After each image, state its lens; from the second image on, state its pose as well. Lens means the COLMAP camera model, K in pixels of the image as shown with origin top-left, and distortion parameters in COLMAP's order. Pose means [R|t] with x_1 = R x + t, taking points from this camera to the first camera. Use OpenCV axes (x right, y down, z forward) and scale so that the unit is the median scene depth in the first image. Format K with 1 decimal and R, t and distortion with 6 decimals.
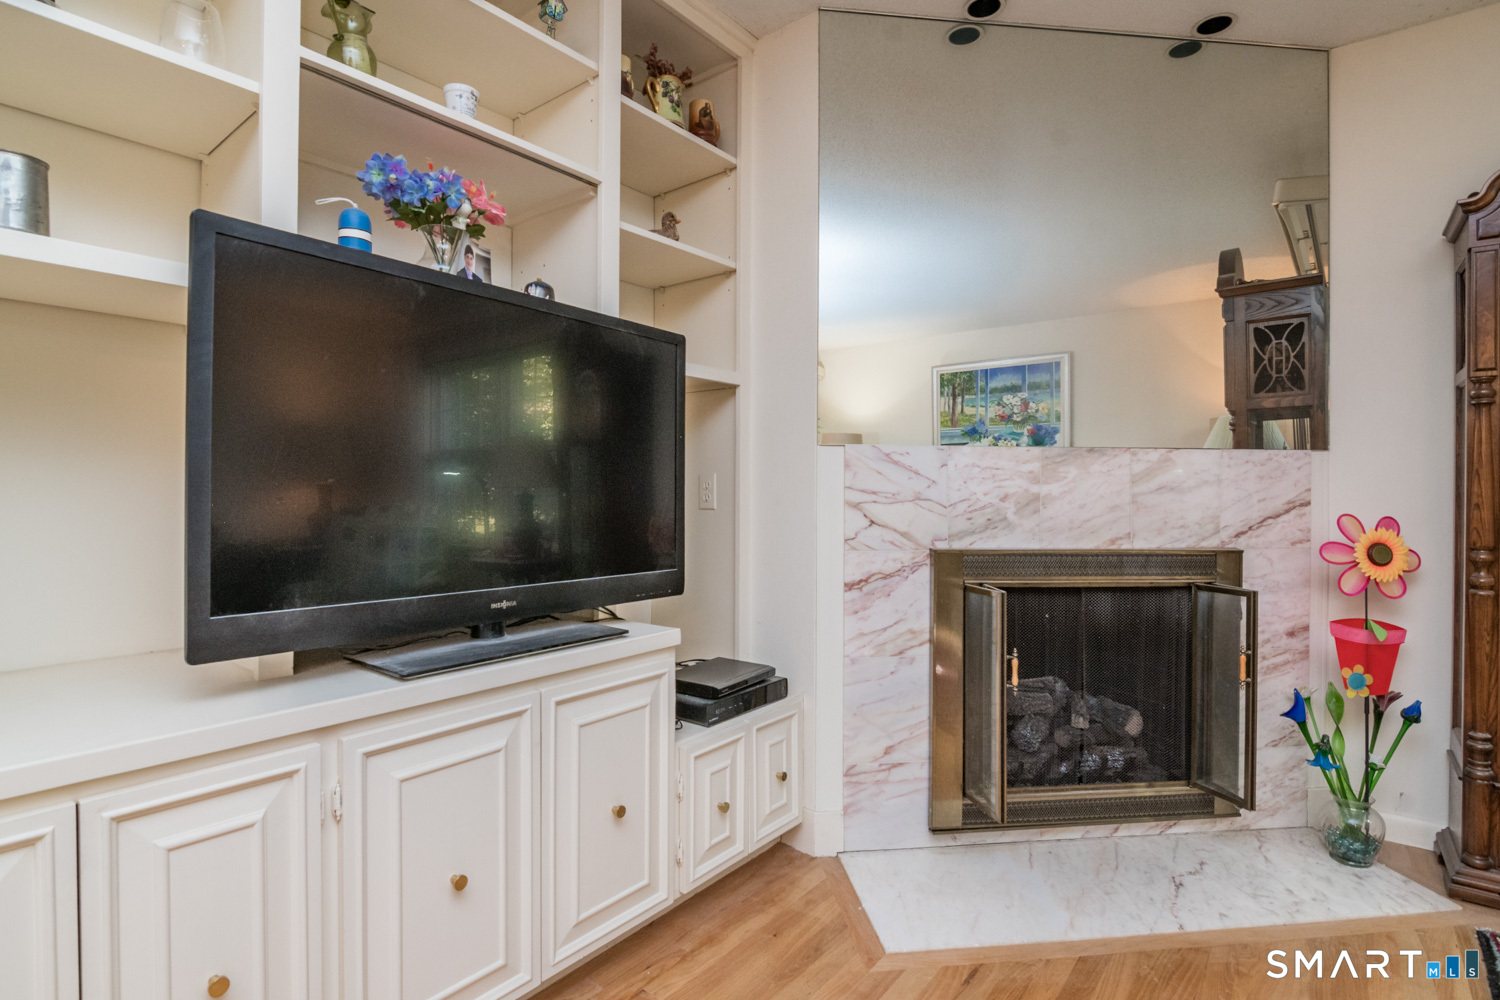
lens RADIAL K [[739.4, 0, 742.7], [0, 739.4, 488.2], [0, 0, 1]] dist [-0.012263, -0.001353]
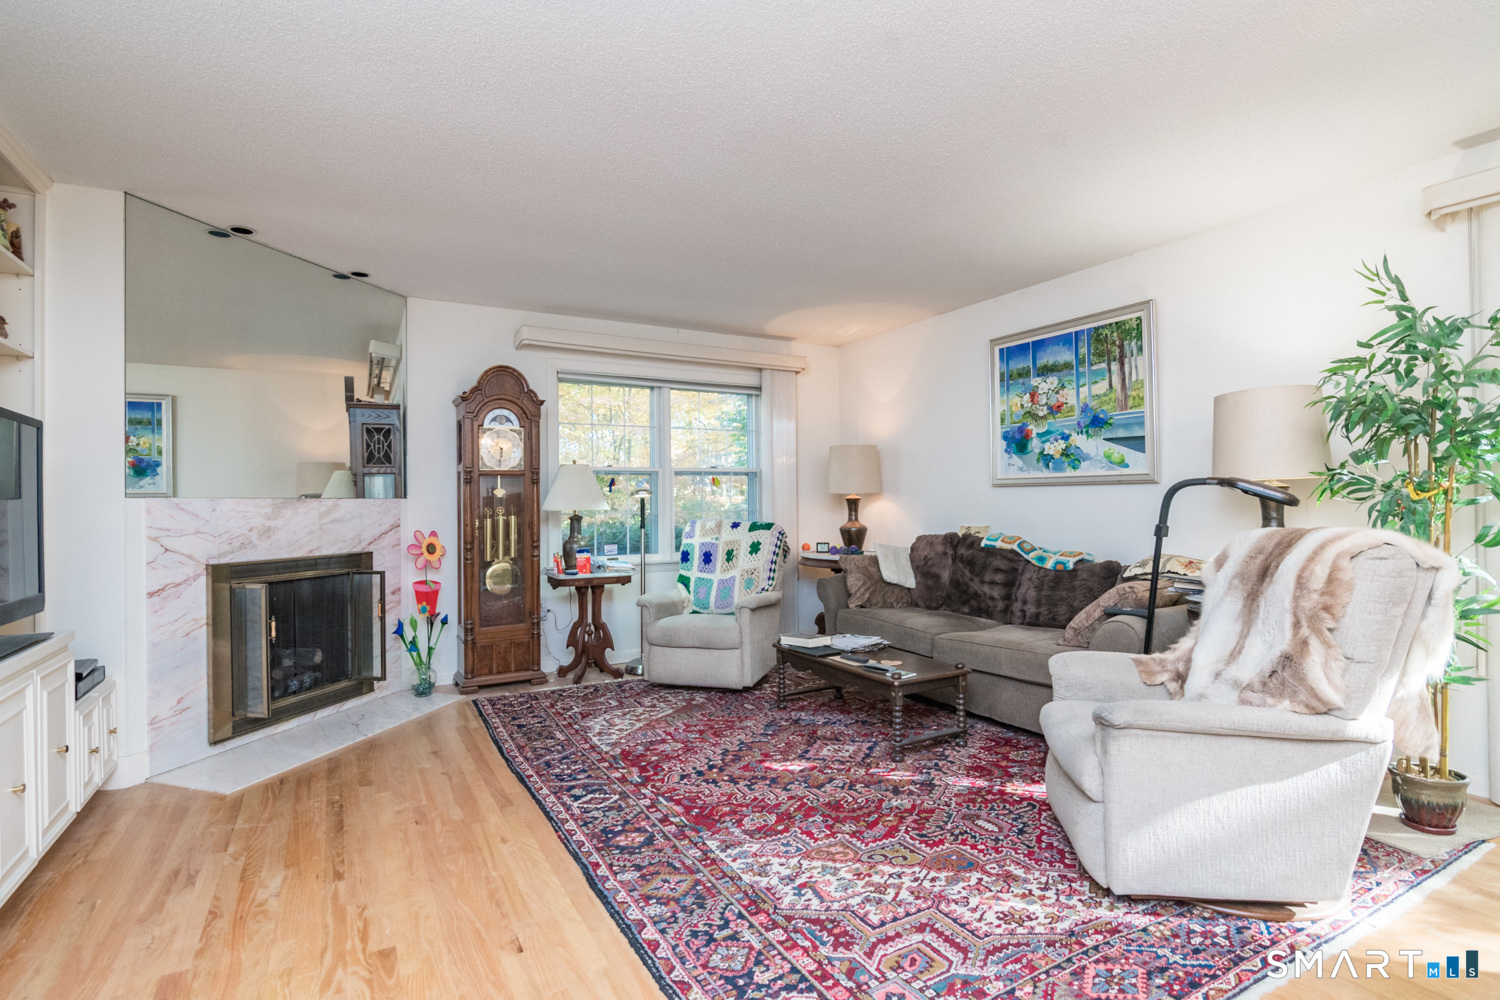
lens RADIAL K [[733.3, 0, 742.6], [0, 733.3, 500.3], [0, 0, 1]] dist [-0.000665, -0.008707]
pose [[0.371260, -0.005607, 0.928512, -0.749787], [0.011463, 0.999933, 0.001455, -0.041770], [-0.928458, 0.010104, 0.371299, -0.616360]]
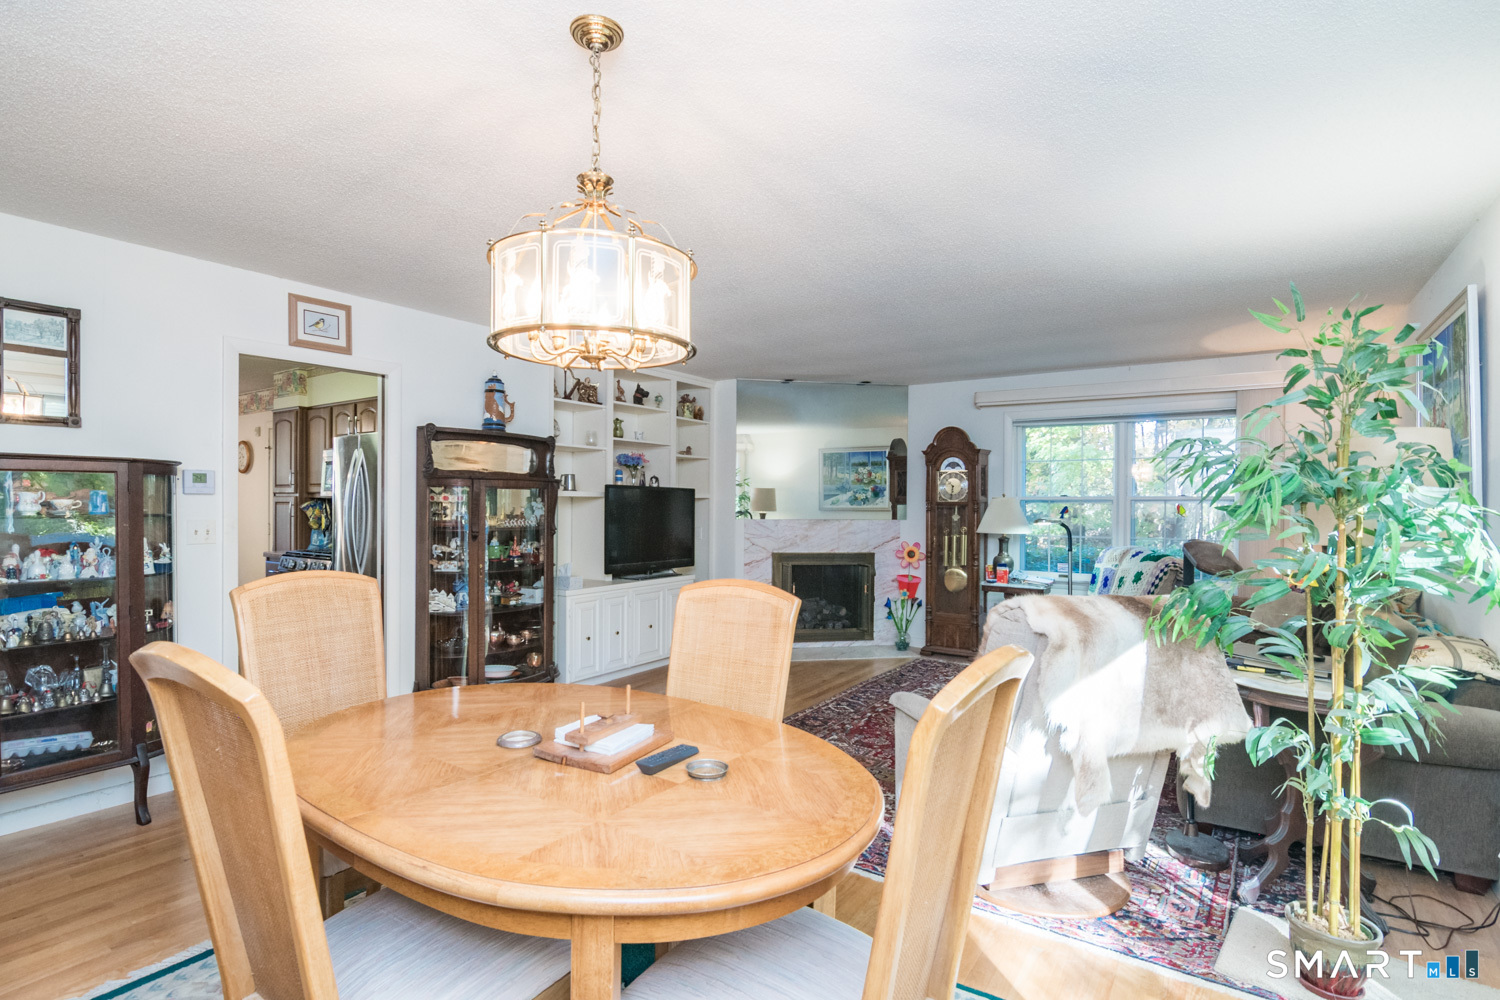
lens RADIAL K [[764.6, 0, 752.8], [0, 764.6, 505.1], [0, 0, 1]] dist [-0.002098, -0.003341]
pose [[0.997597, 0.002016, 0.069251, -0.048891], [-0.002402, 0.999982, 0.005486, -0.134667], [-0.069239, -0.005639, 0.997584, -2.195532]]
